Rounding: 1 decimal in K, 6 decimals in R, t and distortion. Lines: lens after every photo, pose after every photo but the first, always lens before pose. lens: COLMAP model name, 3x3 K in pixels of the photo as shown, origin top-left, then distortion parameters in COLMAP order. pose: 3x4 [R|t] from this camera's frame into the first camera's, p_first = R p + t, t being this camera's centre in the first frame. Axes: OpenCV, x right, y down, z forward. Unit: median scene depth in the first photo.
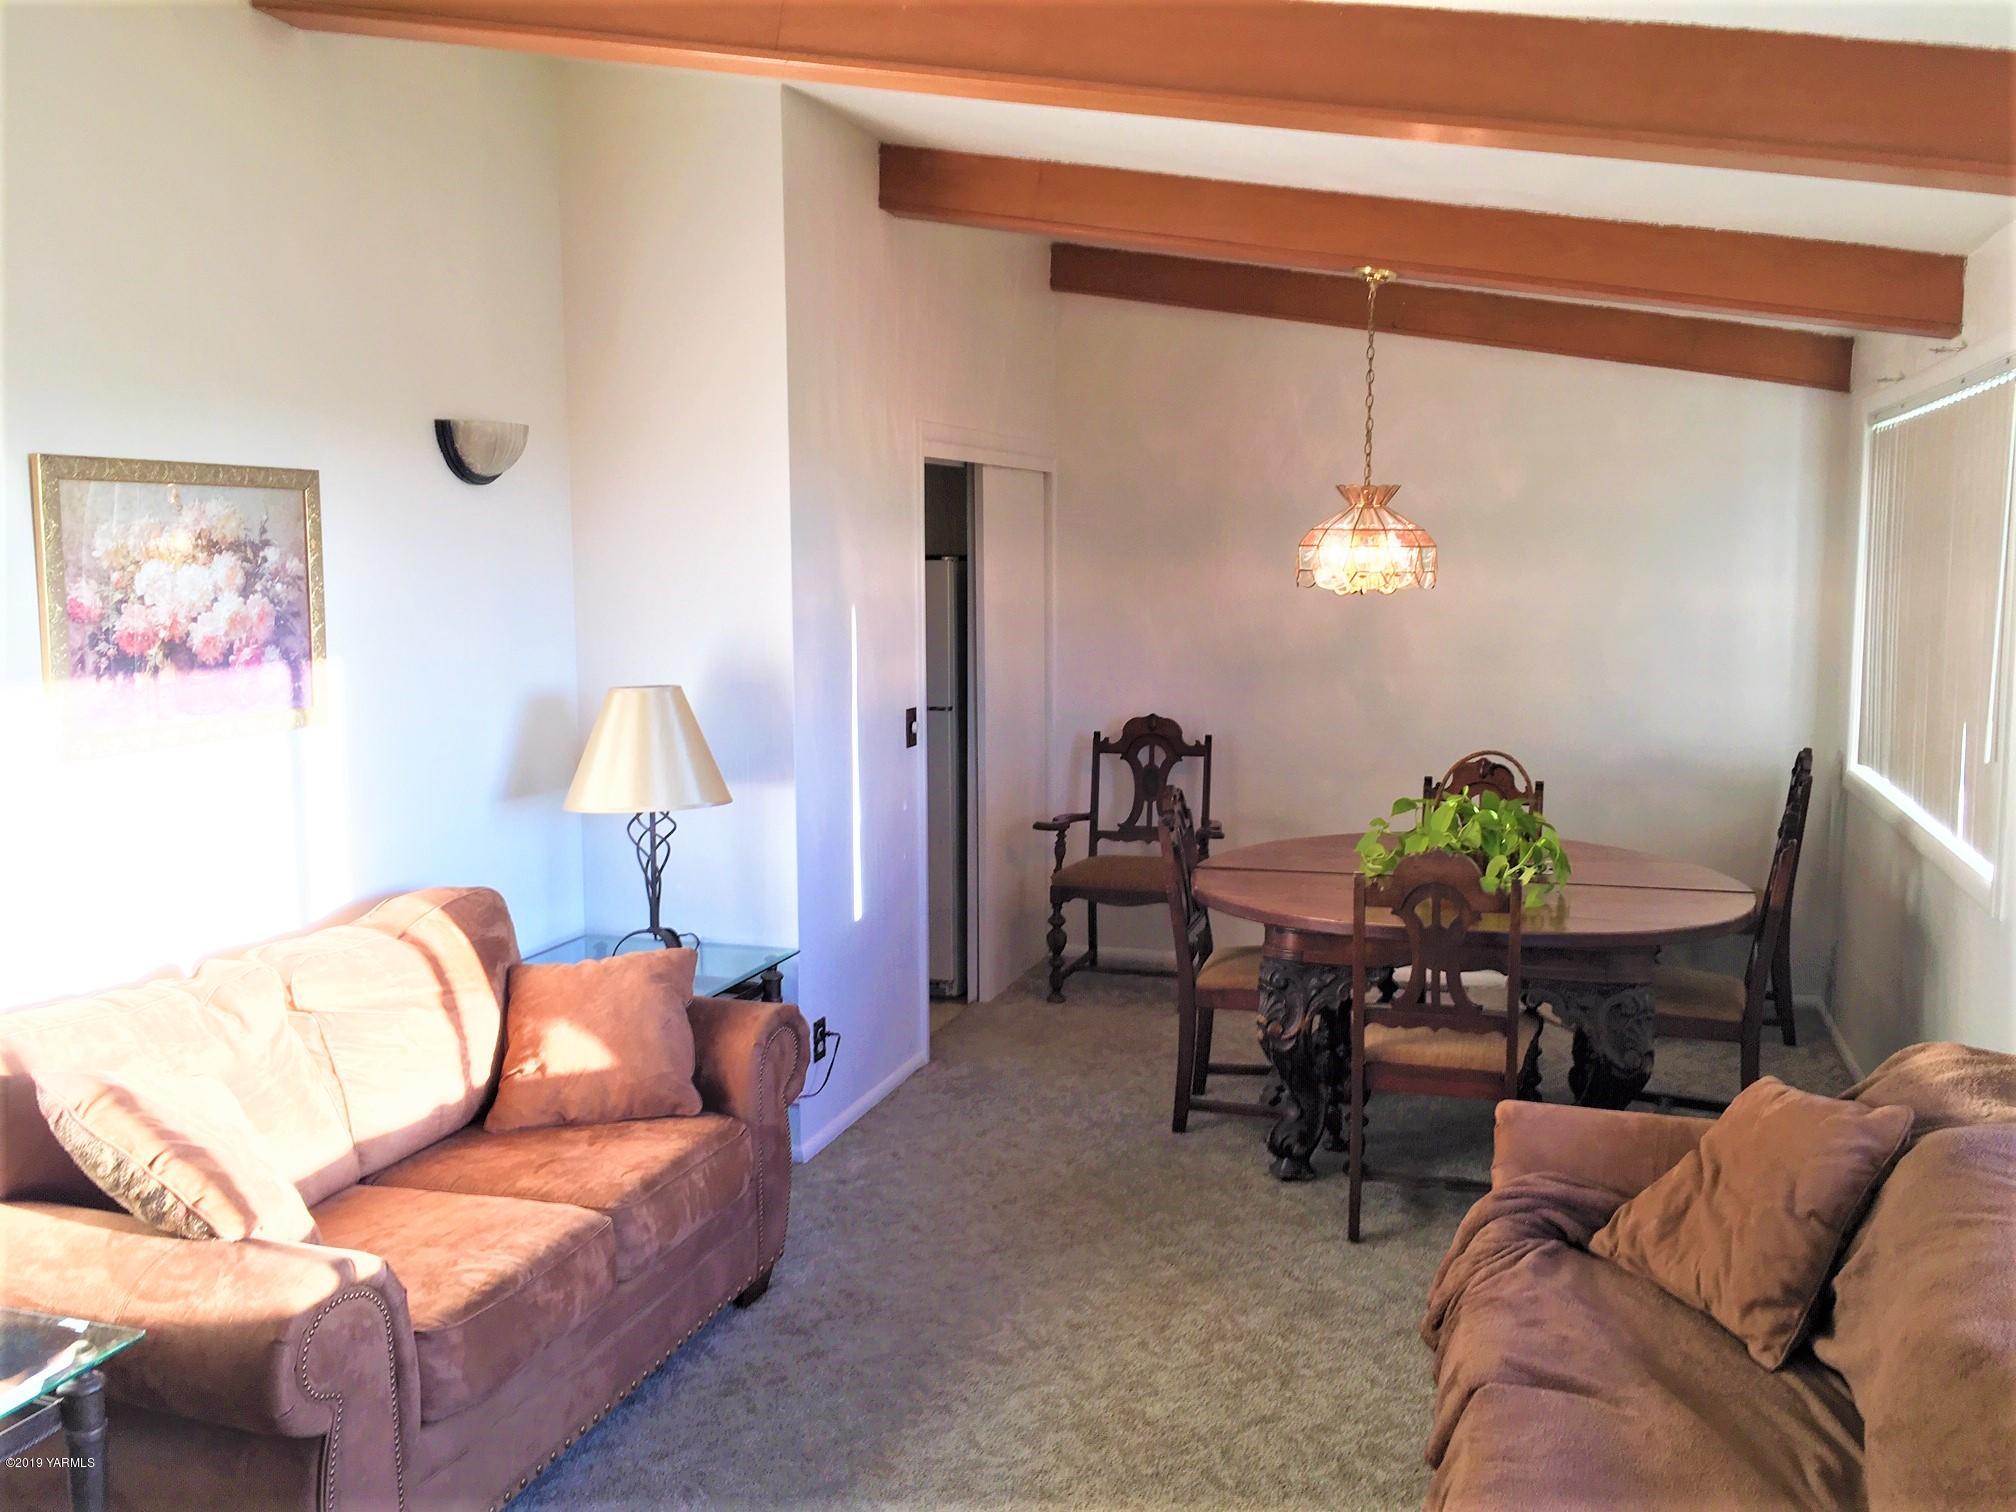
lens RADIAL K [[1776.7, 0, 996.9], [0, 1776.7, 746.8], [0, 0, 1]] dist [0.072900, -0.089907]
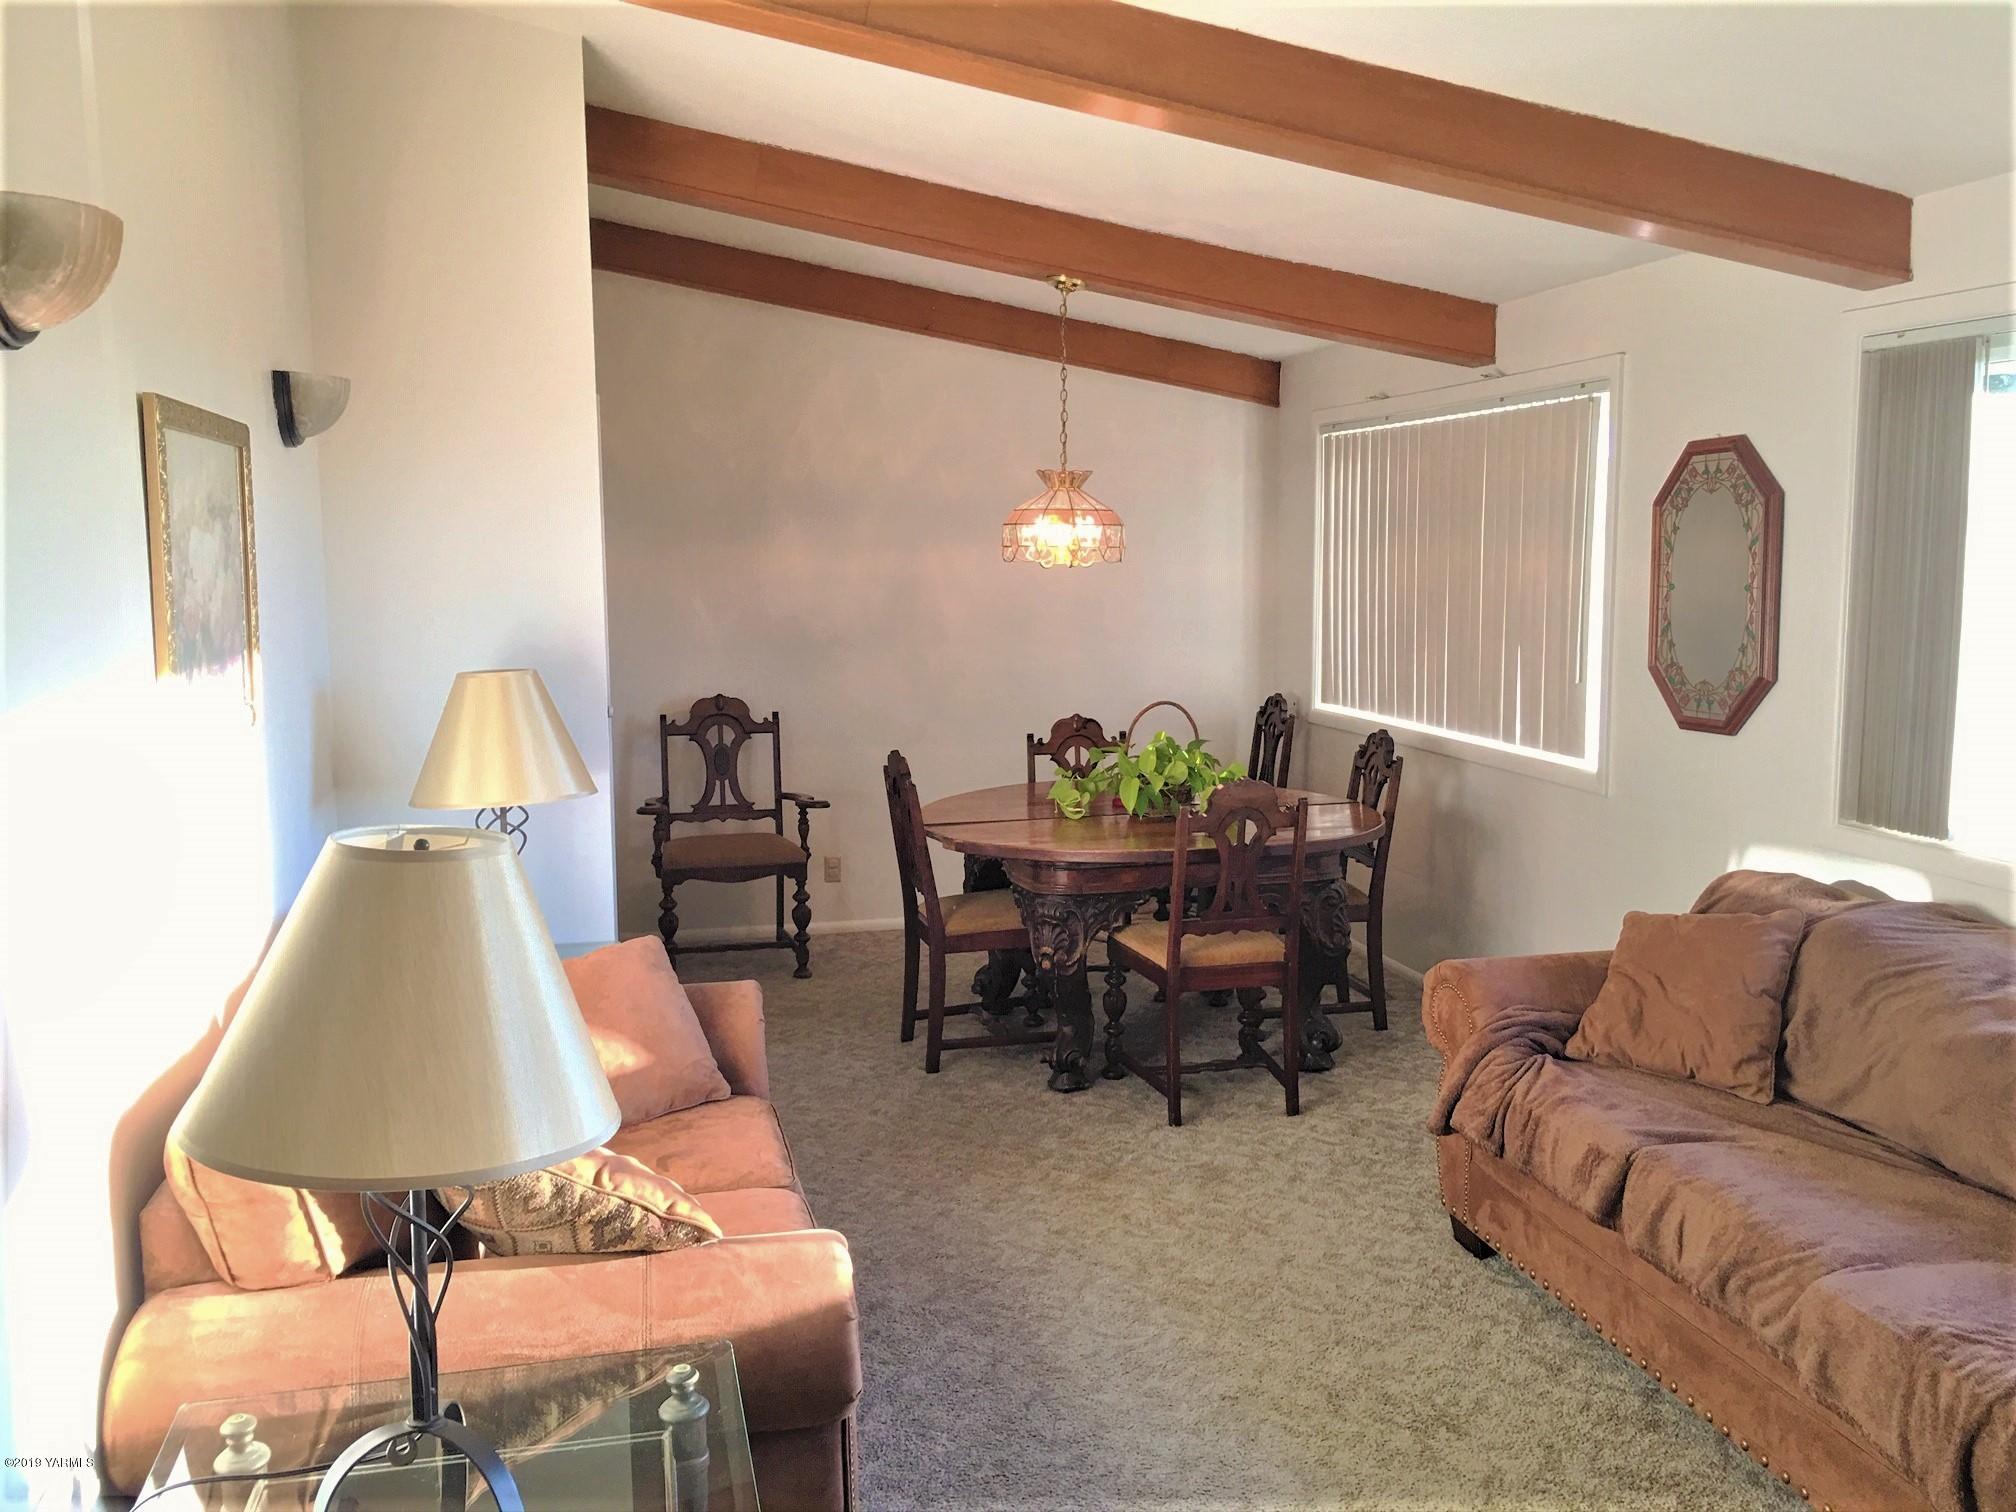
lens RADIAL K [[1776.7, 0, 1008.5], [0, 1776.7, 753.8], [0, 0, 1]] dist [0.072900, -0.089907]
pose [[0.848766, -0.064246, 0.524851, -0.472742], [0.061802, 0.997841, 0.022201, 0.004990], [-0.525145, 0.013593, 0.850904, 0.073492]]
